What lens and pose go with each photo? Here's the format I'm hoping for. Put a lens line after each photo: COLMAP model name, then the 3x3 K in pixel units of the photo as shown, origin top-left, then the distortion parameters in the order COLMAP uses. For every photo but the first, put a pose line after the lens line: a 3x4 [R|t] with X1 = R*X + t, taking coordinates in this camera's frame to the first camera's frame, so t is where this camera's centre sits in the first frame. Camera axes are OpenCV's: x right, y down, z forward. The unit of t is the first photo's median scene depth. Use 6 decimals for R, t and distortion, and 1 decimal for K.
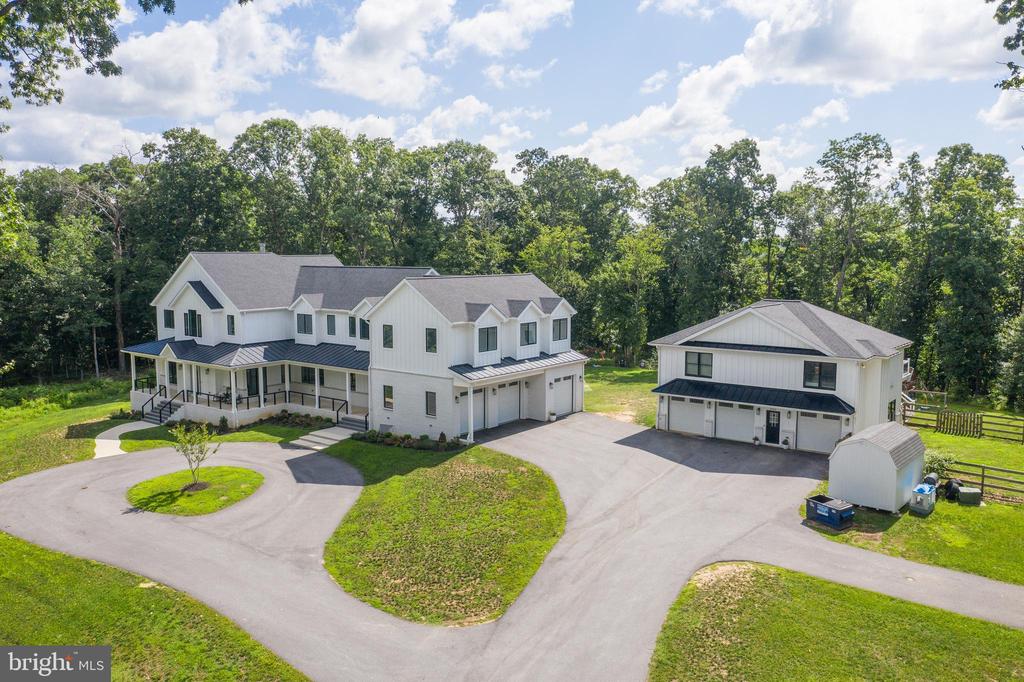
lens RADIAL K [[811.6, 0, 512.0], [0, 811.6, 341.0], [0, 0, 1]] dist [-0.023443, 0.003855]
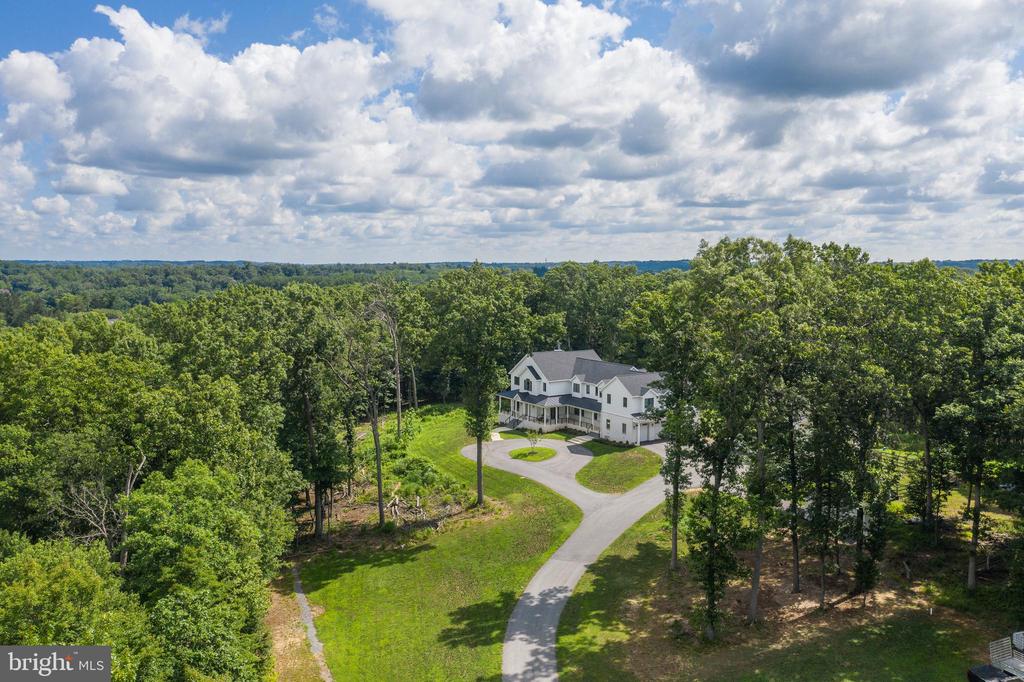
lens RADIAL K [[811.6, 0, 512.0], [0, 811.6, 341.0], [0, 0, 1]] dist [-0.023443, 0.003855]
pose [[0.939493, 0.034617, -0.340813, 0.391359], [-0.041637, 0.999044, -0.013302, -0.133912], [0.340027, 0.026688, 0.940037, -1.361077]]
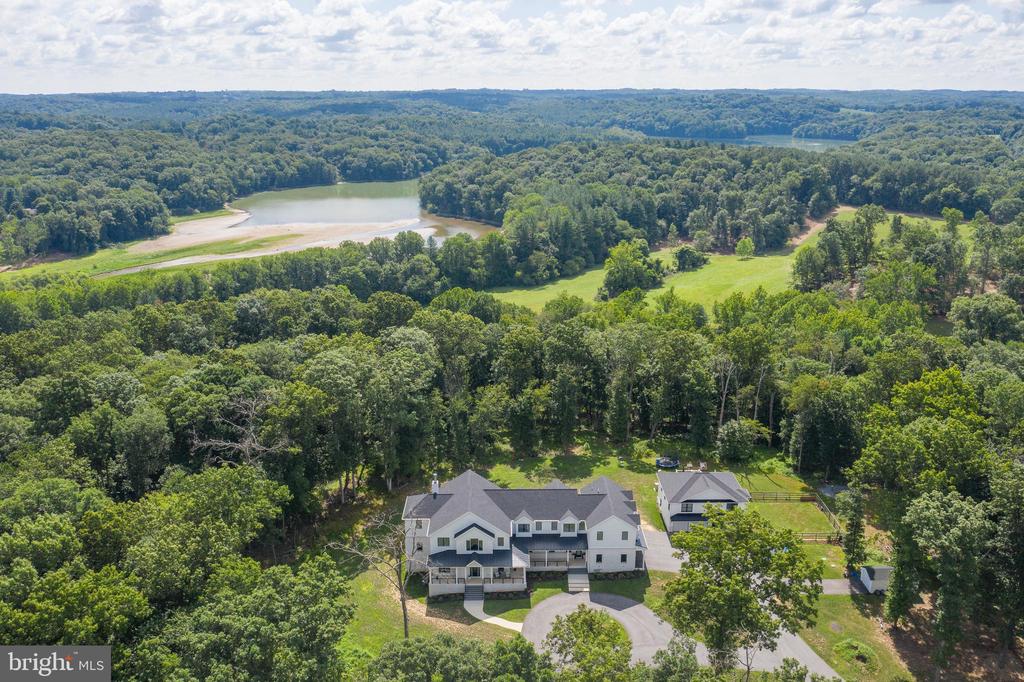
lens RADIAL K [[811.6, 0, 512.0], [0, 811.6, 341.0], [0, 0, 1]] dist [-0.023443, 0.003855]
pose [[0.785614, -0.186868, 0.589823, -1.686041], [0.072204, 0.974476, 0.212562, -1.110544], [-0.614489, -0.124404, 0.779055, -0.642045]]
